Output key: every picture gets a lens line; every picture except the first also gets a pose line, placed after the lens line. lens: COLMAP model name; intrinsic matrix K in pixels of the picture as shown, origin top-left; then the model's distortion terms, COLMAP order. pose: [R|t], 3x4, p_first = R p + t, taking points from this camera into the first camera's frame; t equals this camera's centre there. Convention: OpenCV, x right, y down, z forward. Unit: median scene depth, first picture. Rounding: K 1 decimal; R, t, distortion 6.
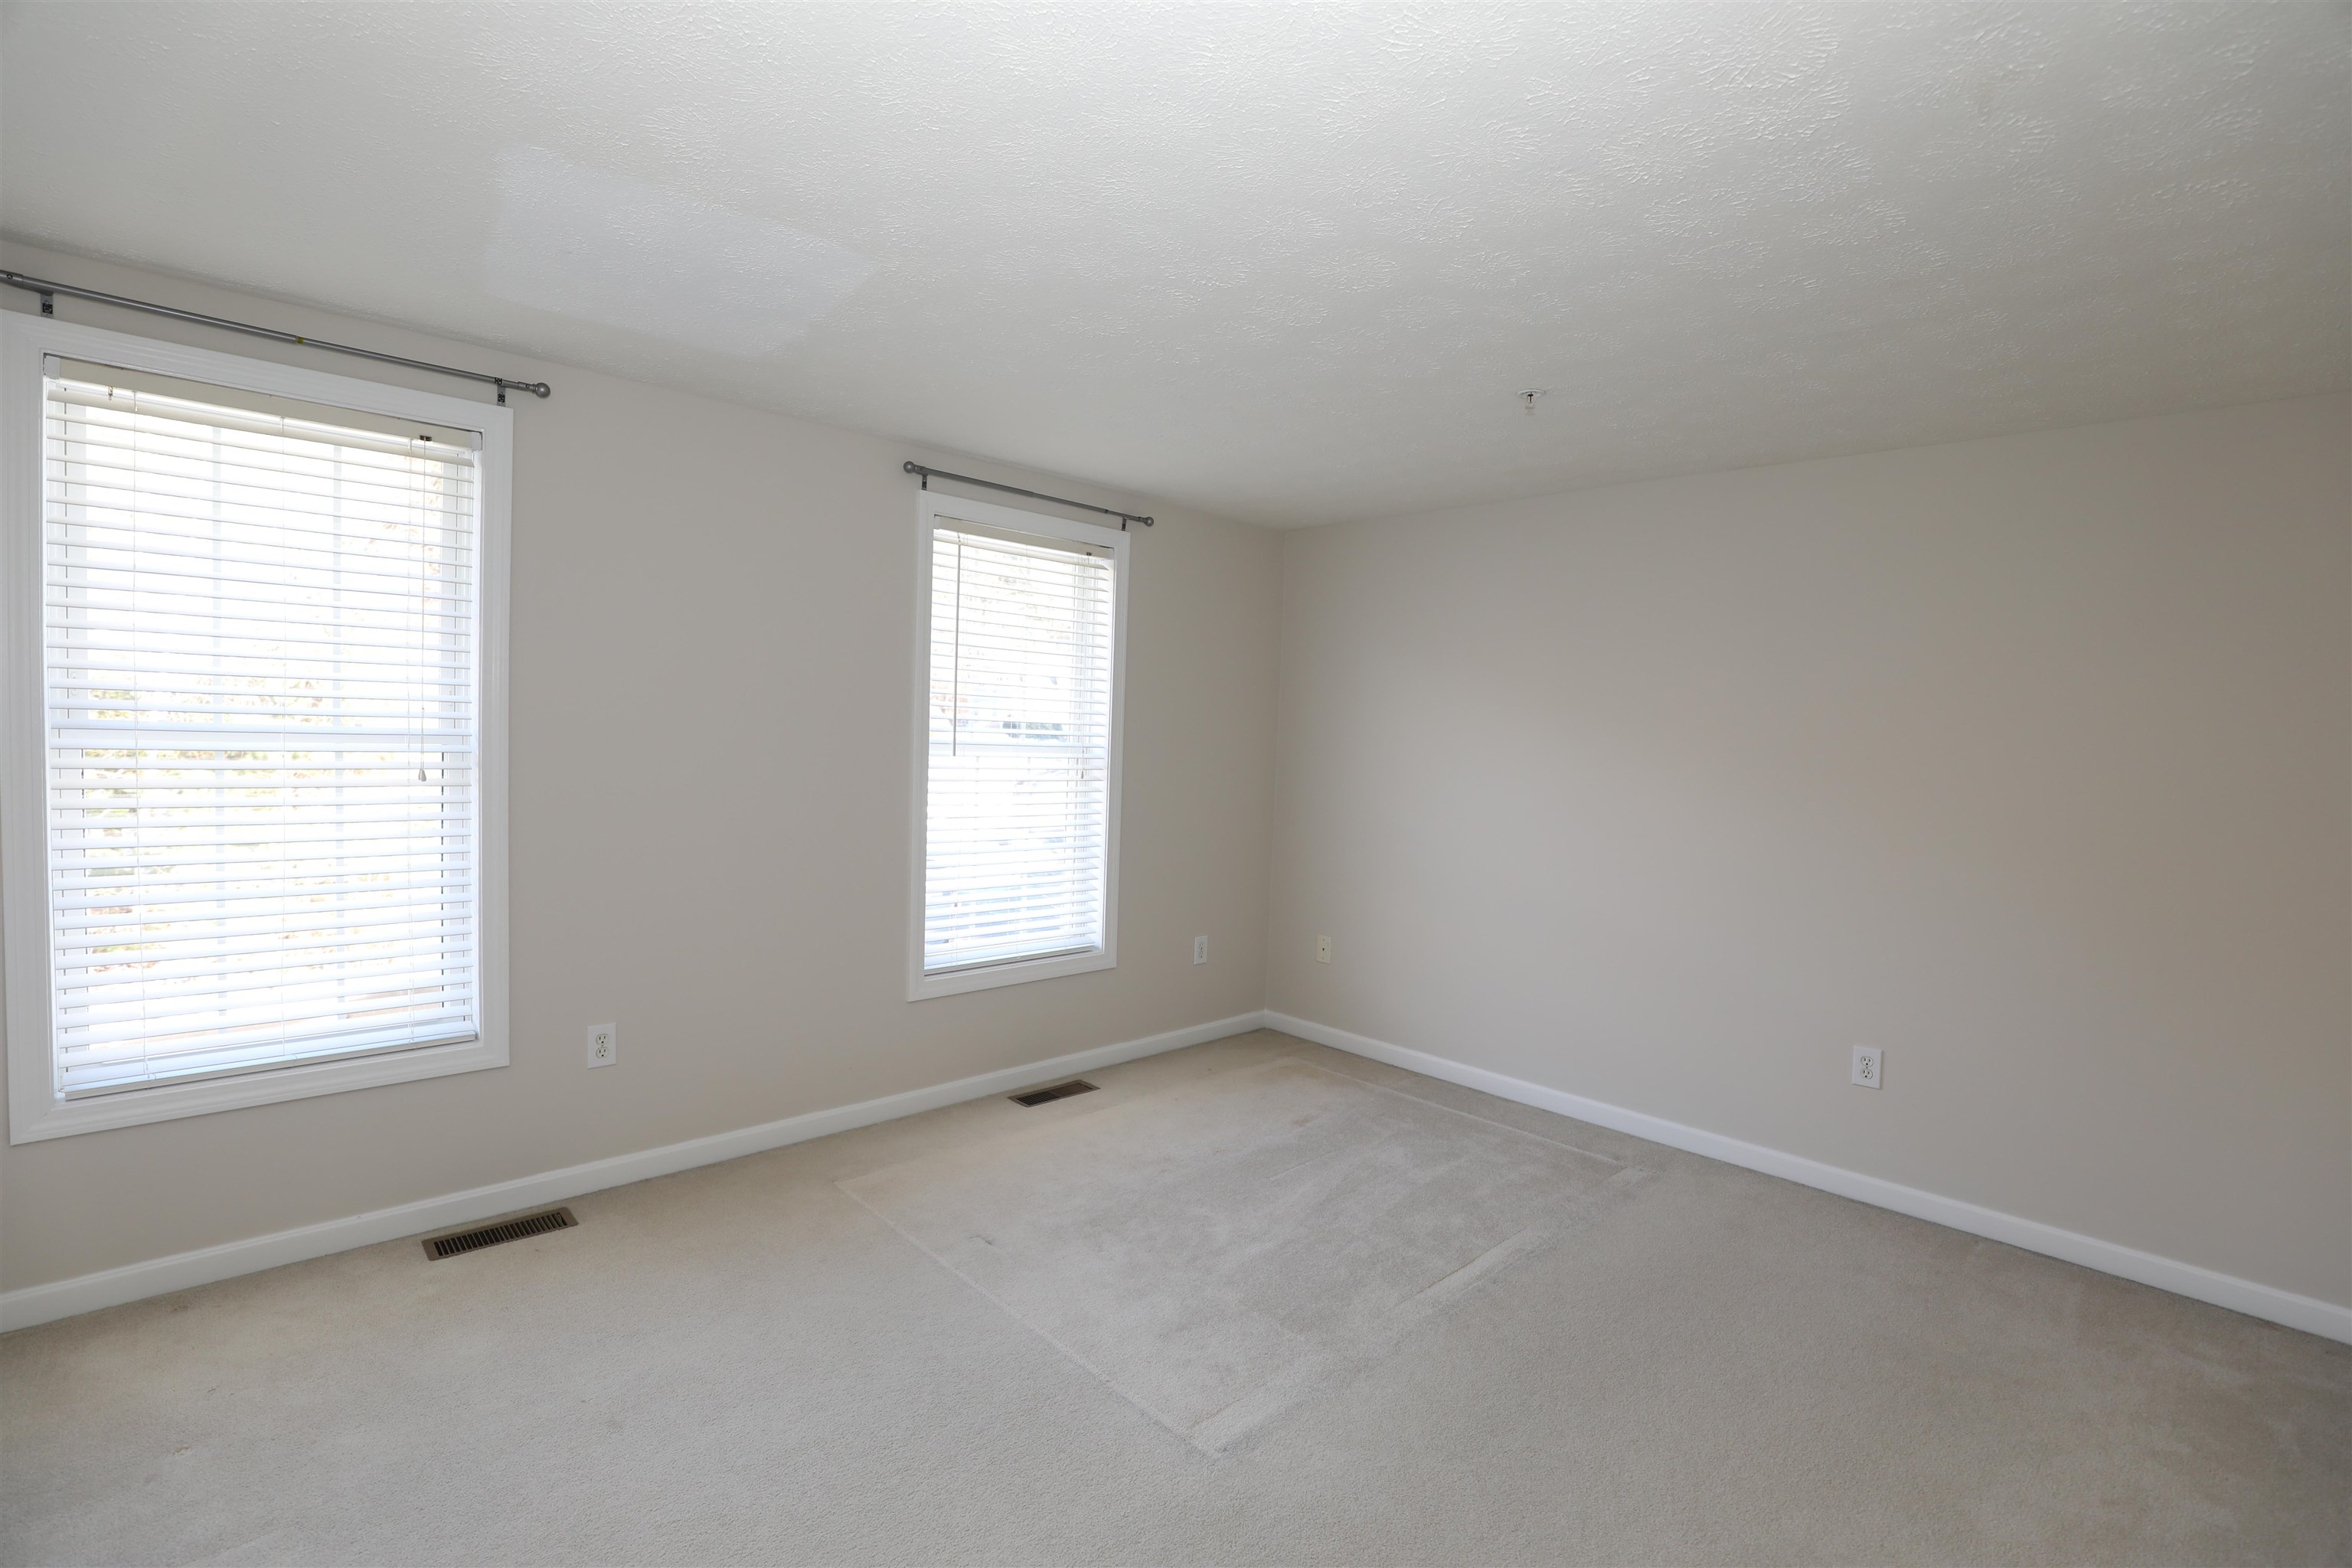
lens RADIAL K [[1085.9, 0, 1176.0], [0, 1085.9, 784.0], [0, 0, 1]] dist [-0.003822, 0.000261]
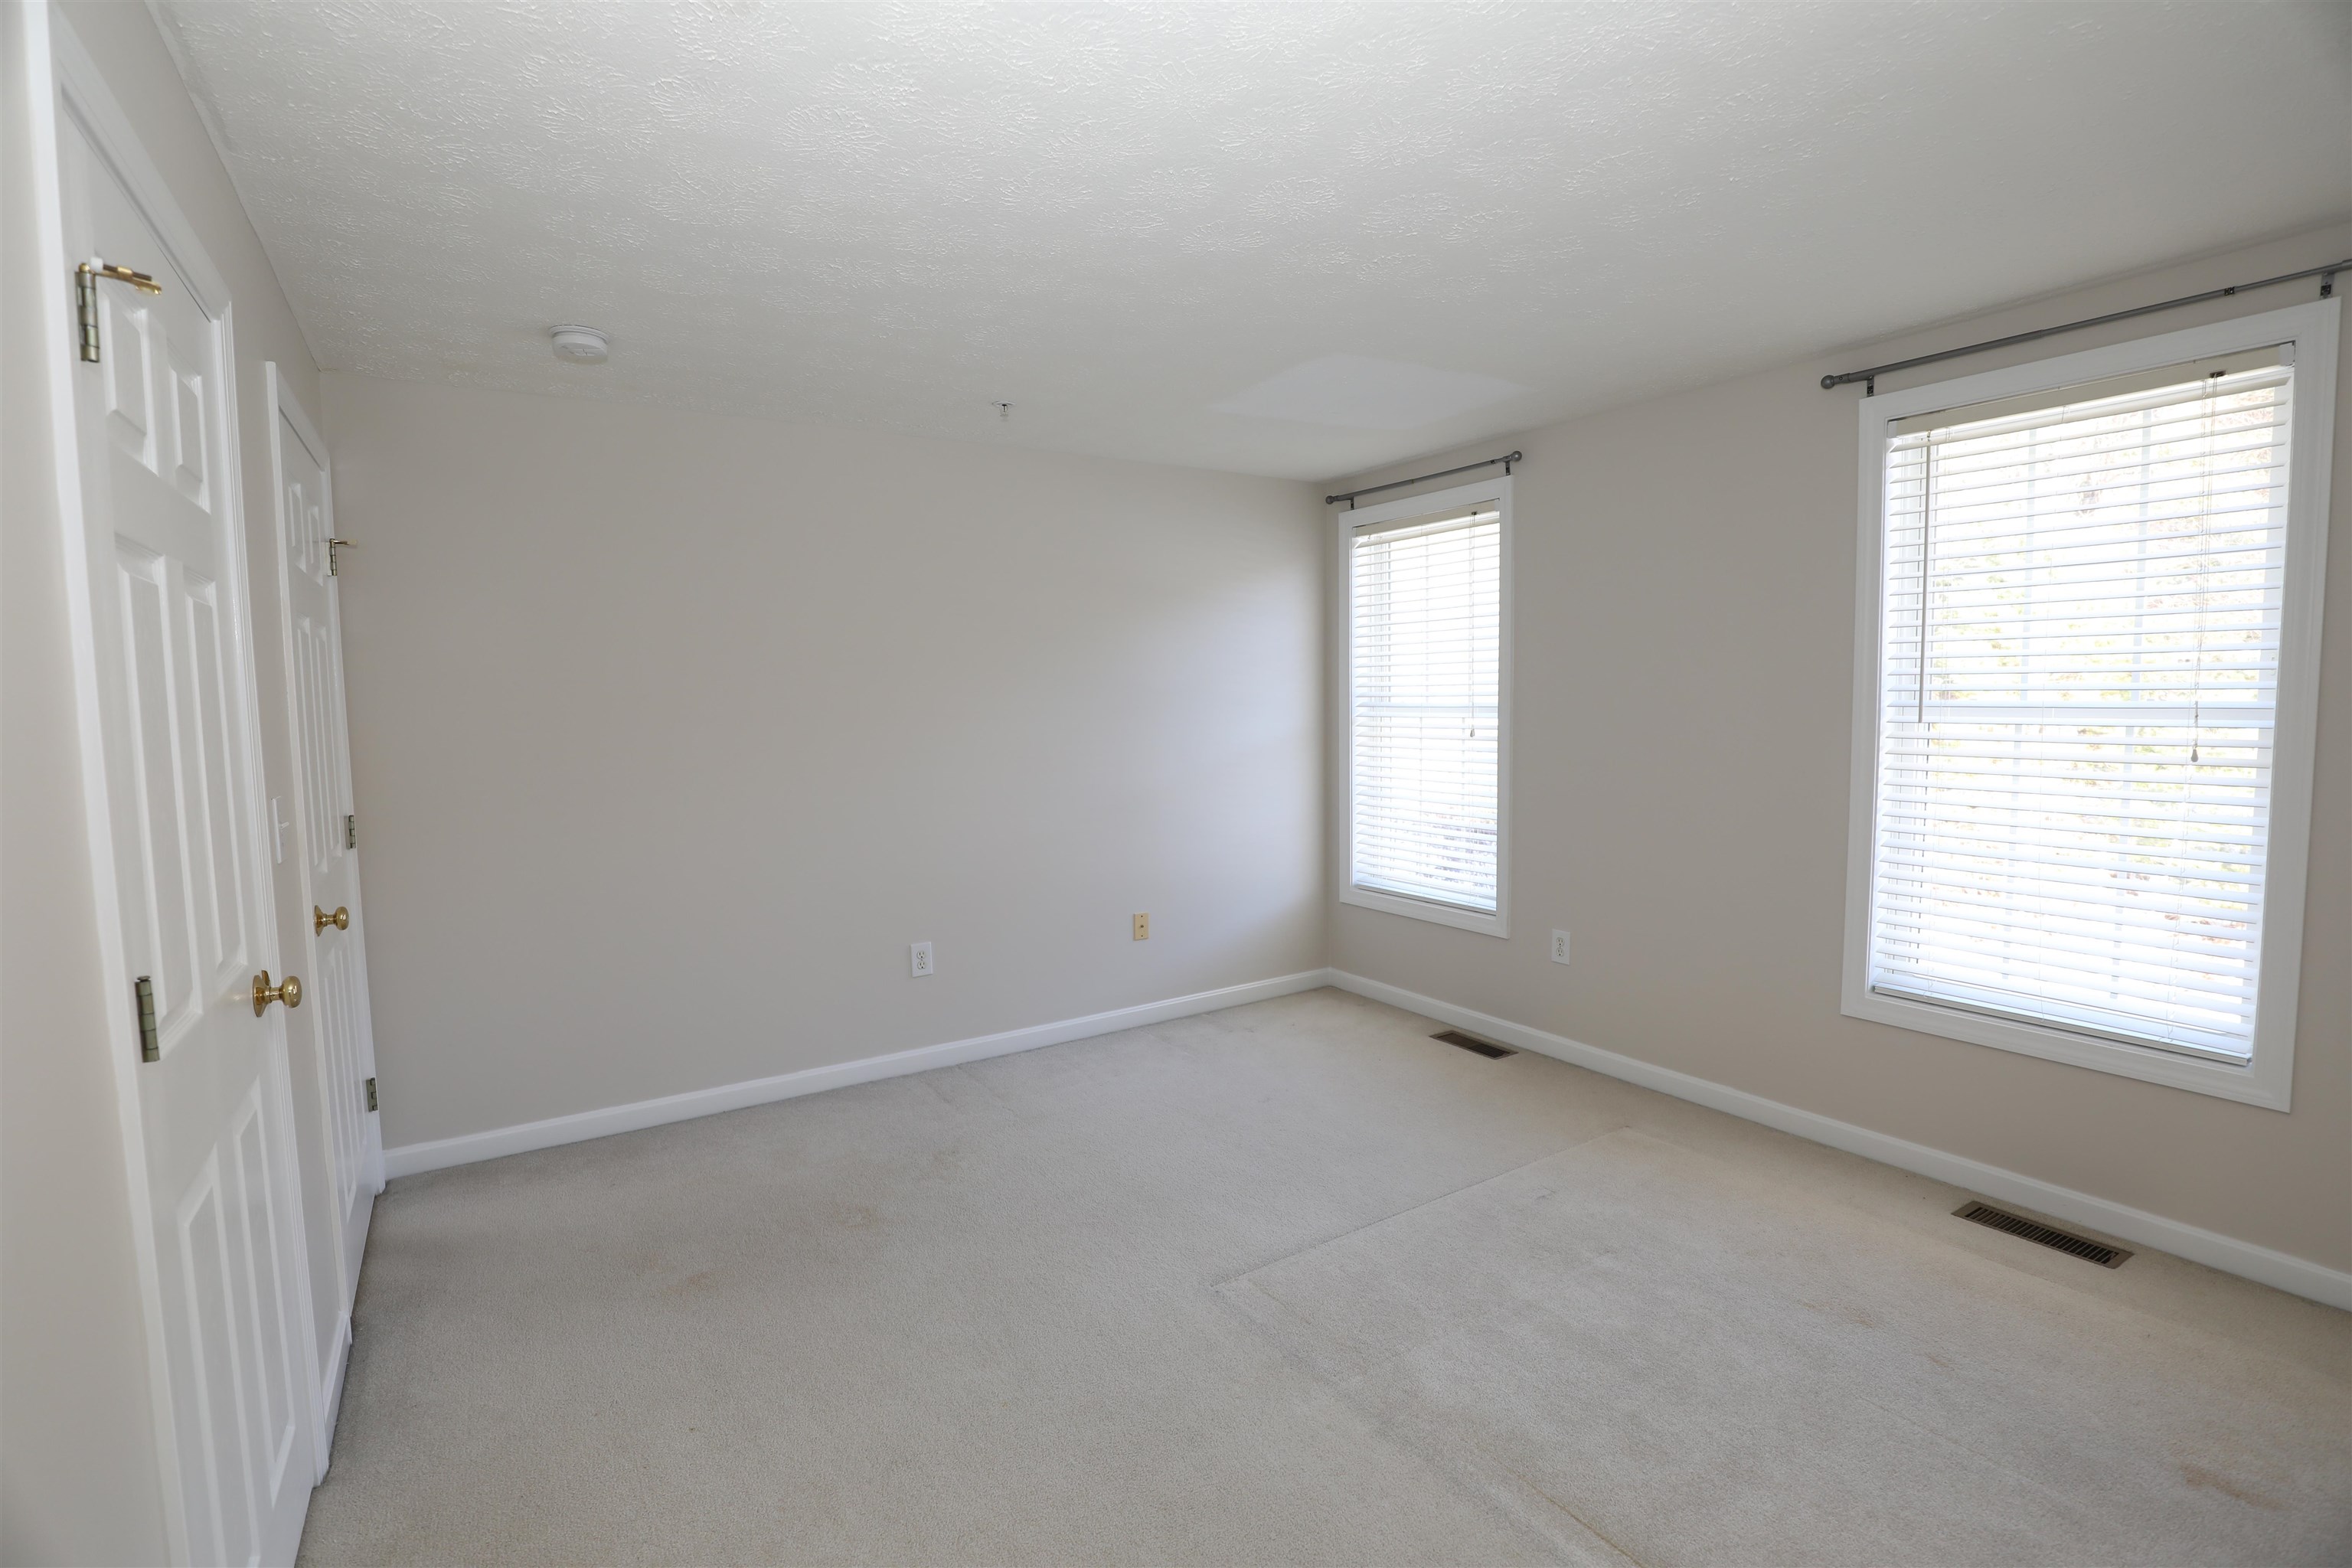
lens RADIAL K [[1085.9, 0, 1176.0], [0, 1085.9, 784.0], [0, 0, 1]] dist [-0.003822, 0.000261]
pose [[-0.170907, 0.052334, -0.983896, 0.661950], [-0.037096, 0.997539, 0.059504, -0.009009], [0.984589, 0.046668, -0.168545, 0.625412]]
